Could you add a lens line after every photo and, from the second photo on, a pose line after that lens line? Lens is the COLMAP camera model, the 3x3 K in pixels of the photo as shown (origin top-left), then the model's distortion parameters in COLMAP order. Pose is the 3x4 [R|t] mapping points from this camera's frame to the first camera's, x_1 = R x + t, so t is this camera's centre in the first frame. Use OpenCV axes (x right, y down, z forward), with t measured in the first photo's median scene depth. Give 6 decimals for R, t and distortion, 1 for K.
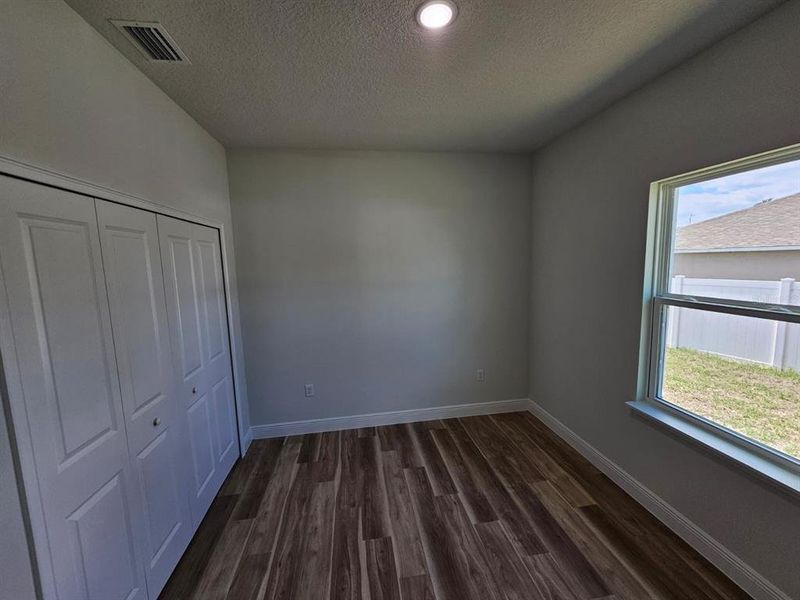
lens RADIAL K [[328.1, 0, 400.2], [0, 328.1, 298.7], [0, 0, 1]] dist [0.000723, -0.000599]
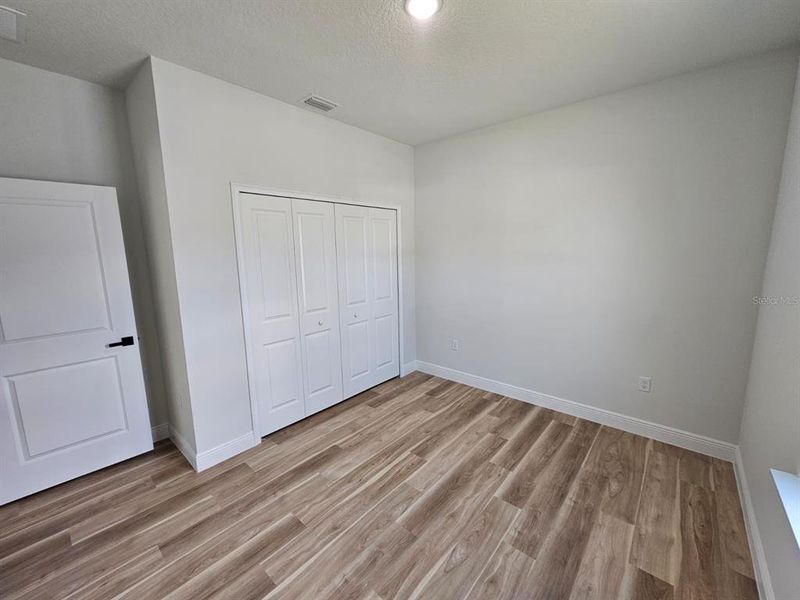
lens RADIAL K [[328.1, 0, 402.3], [0, 328.1, 296.9], [0, 0, 1]] dist [0.000723, -0.000599]
pose [[0.650718, 0.134530, -0.747307, 0.612391], [-0.092958, 0.990891, 0.097437, 0.018785], [0.753608, 0.006064, 0.657296, 0.117778]]
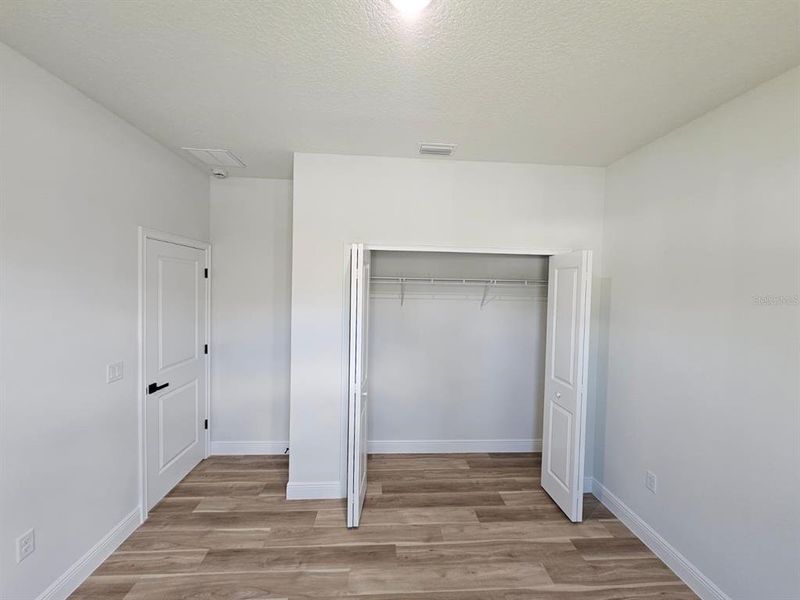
lens RADIAL K [[328.1, 0, 400.5], [0, 328.1, 295.7], [0, 0, 1]] dist [0.000723, -0.000599]
pose [[-0.086838, 0.053760, -0.994771, 0.565175], [-0.134662, 0.988745, 0.065189, -0.096044], [0.987079, 0.139618, -0.078622, 0.664892]]
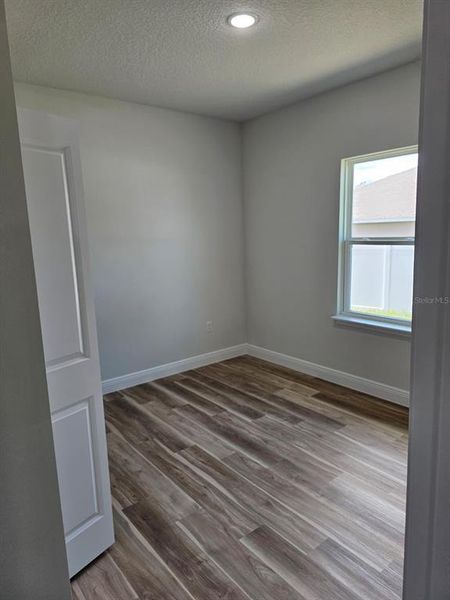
lens RADIAL K [[407.6, 0, 228.7], [0, 407.6, 296.6], [0, 0, 1]] dist [0.052346, -0.027197]
pose [[0.865641, -0.076300, 0.494818, -0.514039], [0.063520, 0.997070, 0.042623, 0.119359], [-0.496620, -0.005465, 0.867951, -0.278223]]
